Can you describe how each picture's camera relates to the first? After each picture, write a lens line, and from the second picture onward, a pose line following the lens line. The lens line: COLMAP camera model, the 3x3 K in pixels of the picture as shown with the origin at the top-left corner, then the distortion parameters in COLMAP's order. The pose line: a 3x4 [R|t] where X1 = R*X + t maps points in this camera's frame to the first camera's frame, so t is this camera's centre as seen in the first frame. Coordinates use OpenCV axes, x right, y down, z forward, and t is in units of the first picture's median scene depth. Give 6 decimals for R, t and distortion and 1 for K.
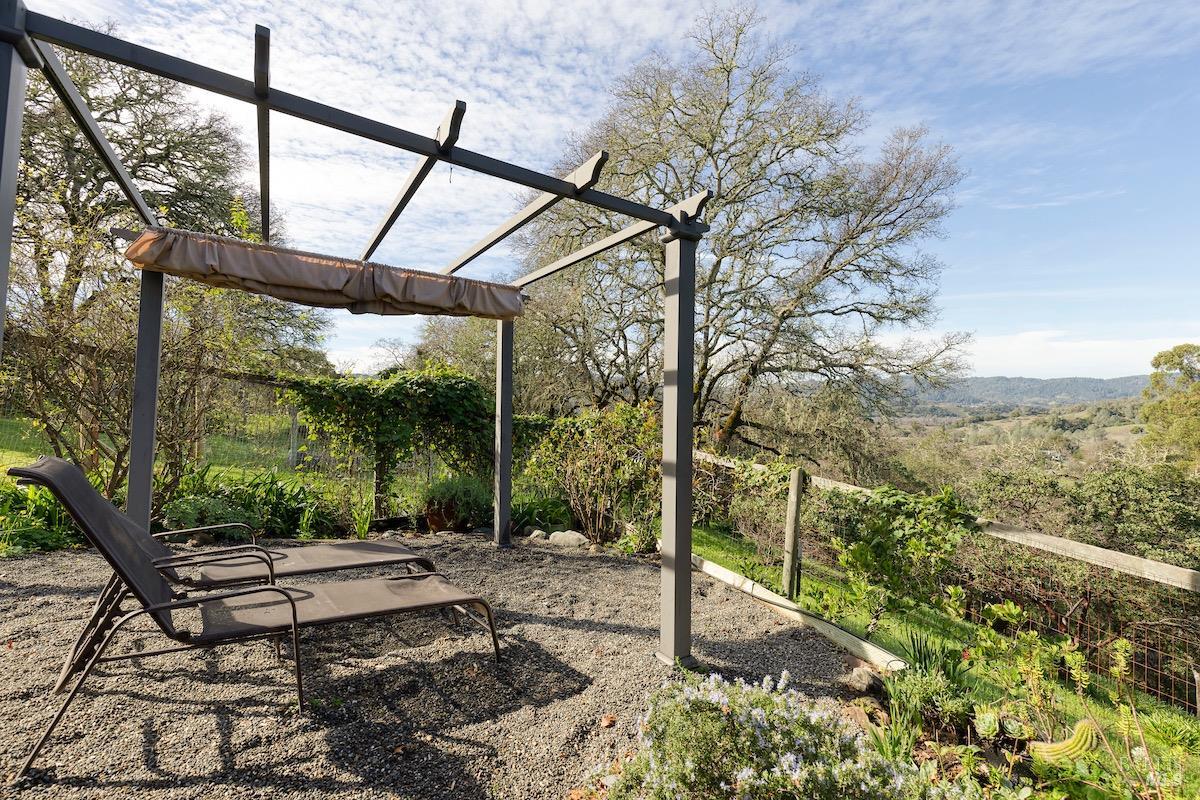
lens RADIAL K [[530.8, 0, 600.0], [0, 530.8, 400.0], [0, 0, 1]] dist [-0.000742, -0.000285]
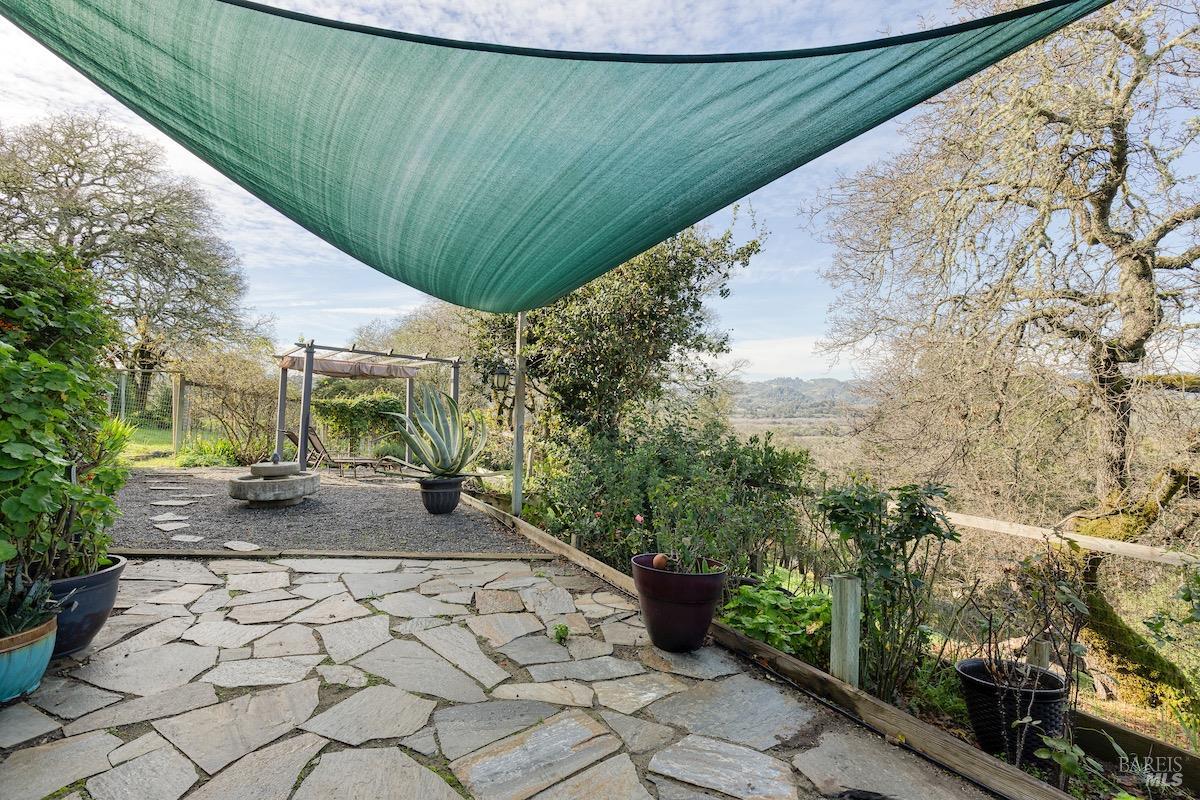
lens RADIAL K [[530.8, 0, 600.0], [0, 530.8, 400.0], [0, 0, 1]] dist [-0.000742, -0.000285]
pose [[0.992909, -0.004559, 0.118793, 0.306385], [0.005159, 0.999975, -0.004747, -0.021154], [-0.118768, 0.005326, 0.992908, -1.173456]]
